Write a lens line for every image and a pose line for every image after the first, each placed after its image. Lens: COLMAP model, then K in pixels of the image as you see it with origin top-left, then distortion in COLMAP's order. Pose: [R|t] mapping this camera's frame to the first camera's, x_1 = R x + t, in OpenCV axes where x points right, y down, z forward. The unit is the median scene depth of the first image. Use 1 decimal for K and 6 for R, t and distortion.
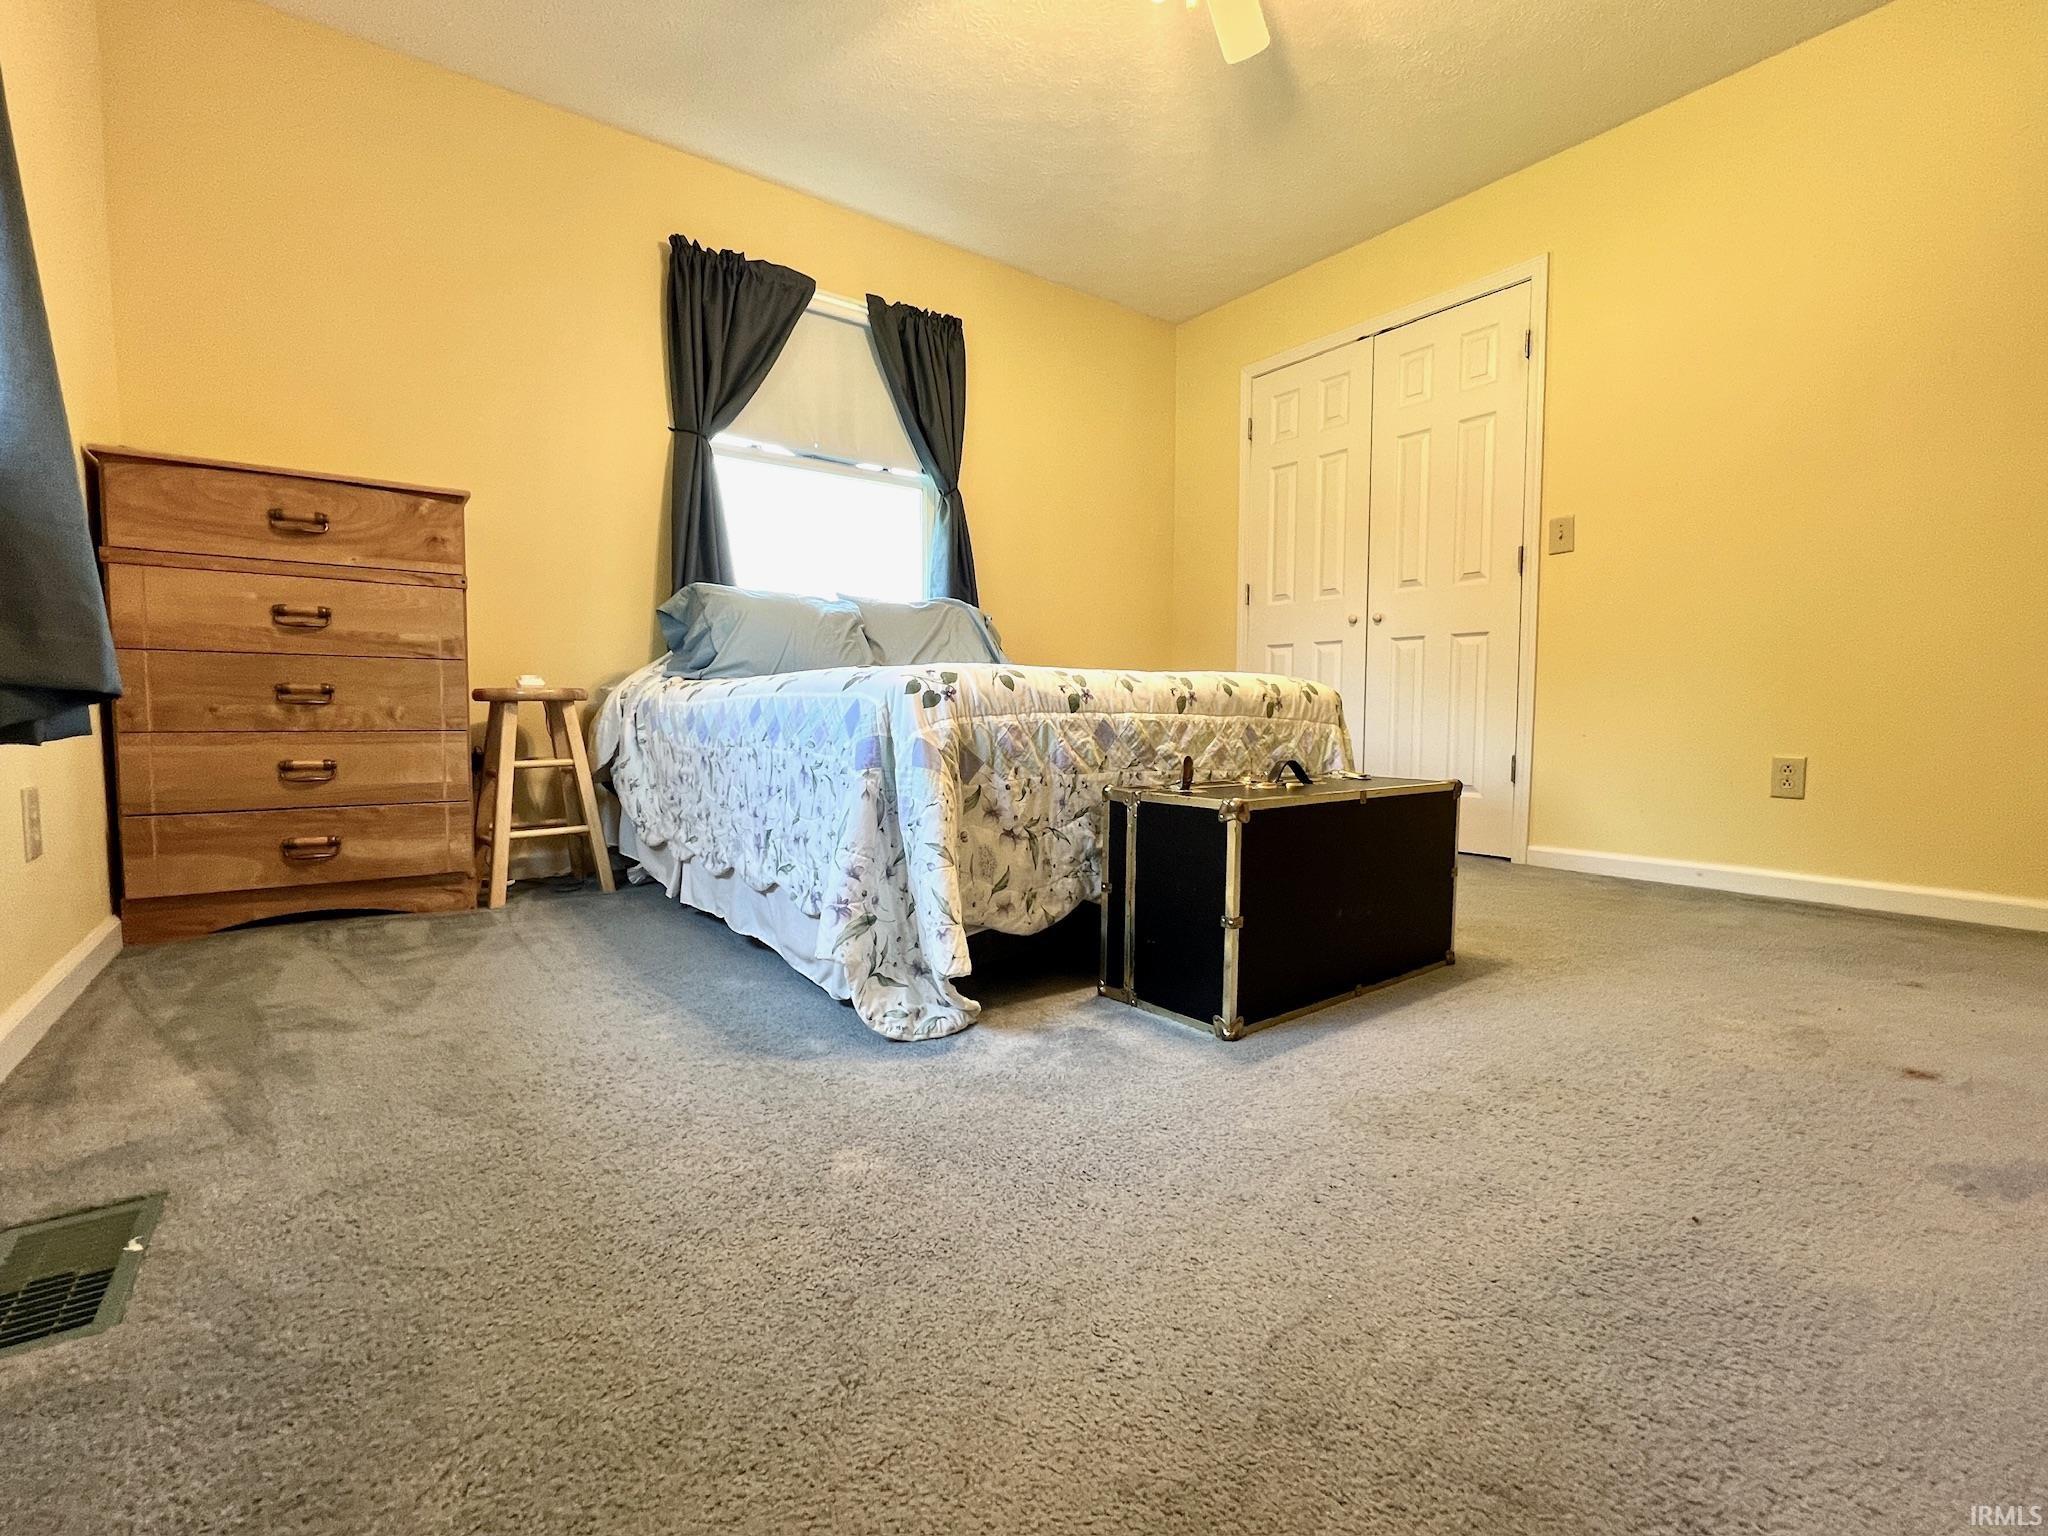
lens RADIAL K [[884.0, 0, 1022.1], [0, 884.0, 770.4], [0, 0, 1]] dist [-0.001418, -0.000298]
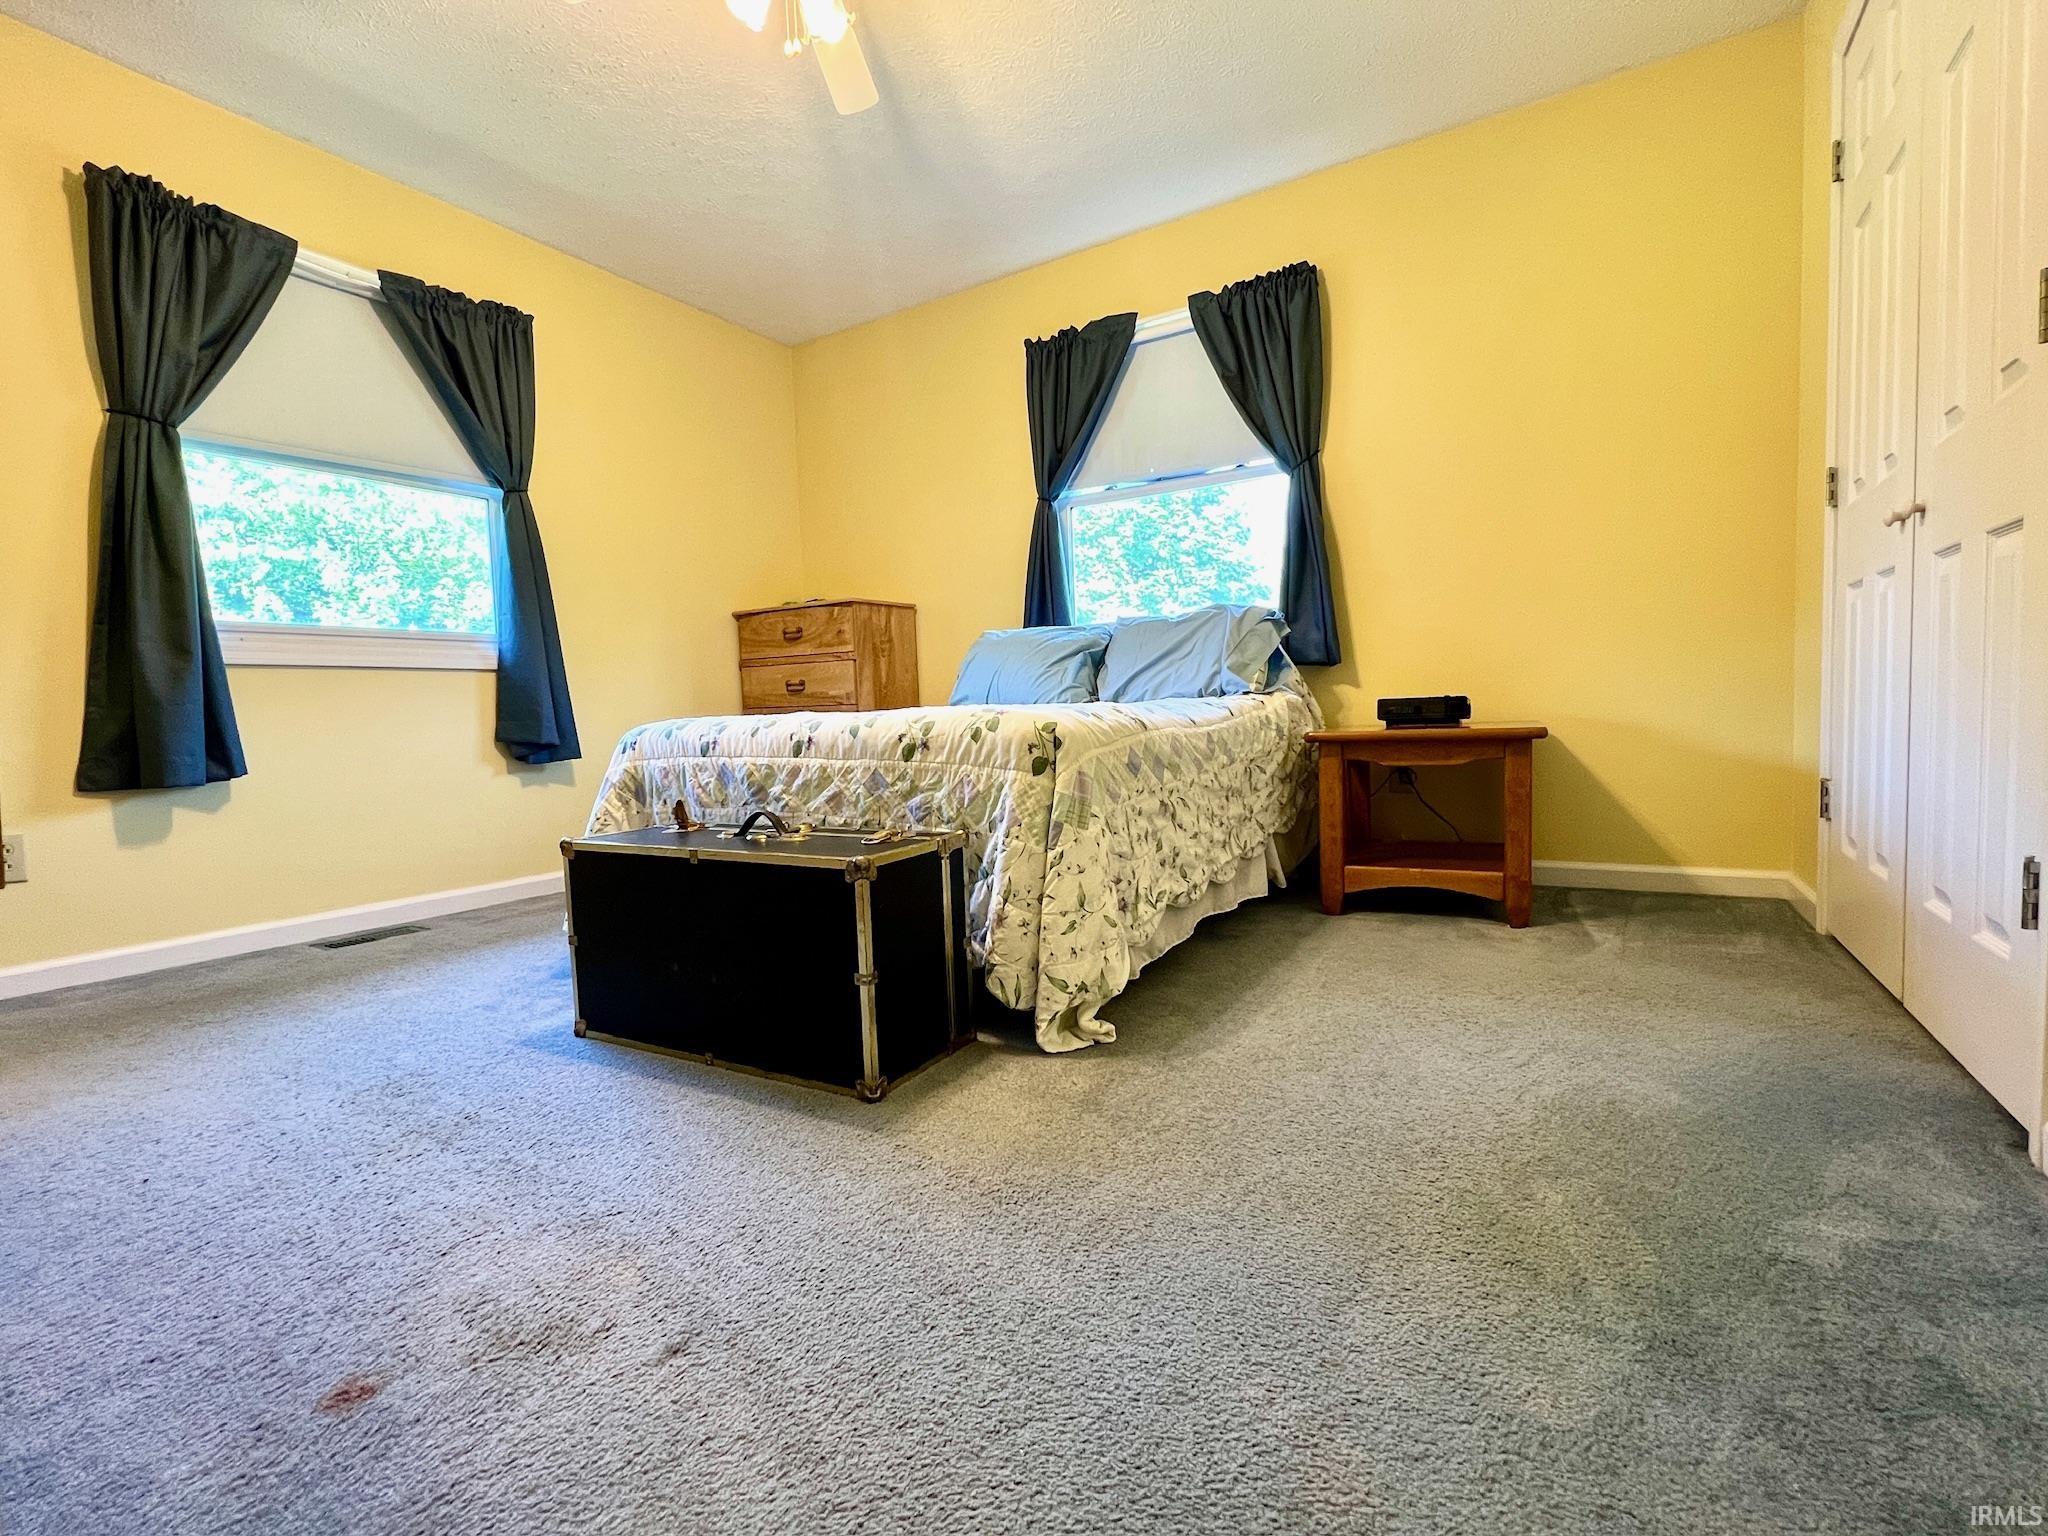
lens RADIAL K [[920.4, 0, 1024.0], [0, 920.4, 768.0], [0, 0, 1]] dist [-0.017875, -0.000093]
pose [[0.398326, 0.037113, -0.916493, 1.176780], [-0.029473, 0.999183, 0.027652, -0.083570], [0.916770, 0.015998, 0.399095, 0.765020]]
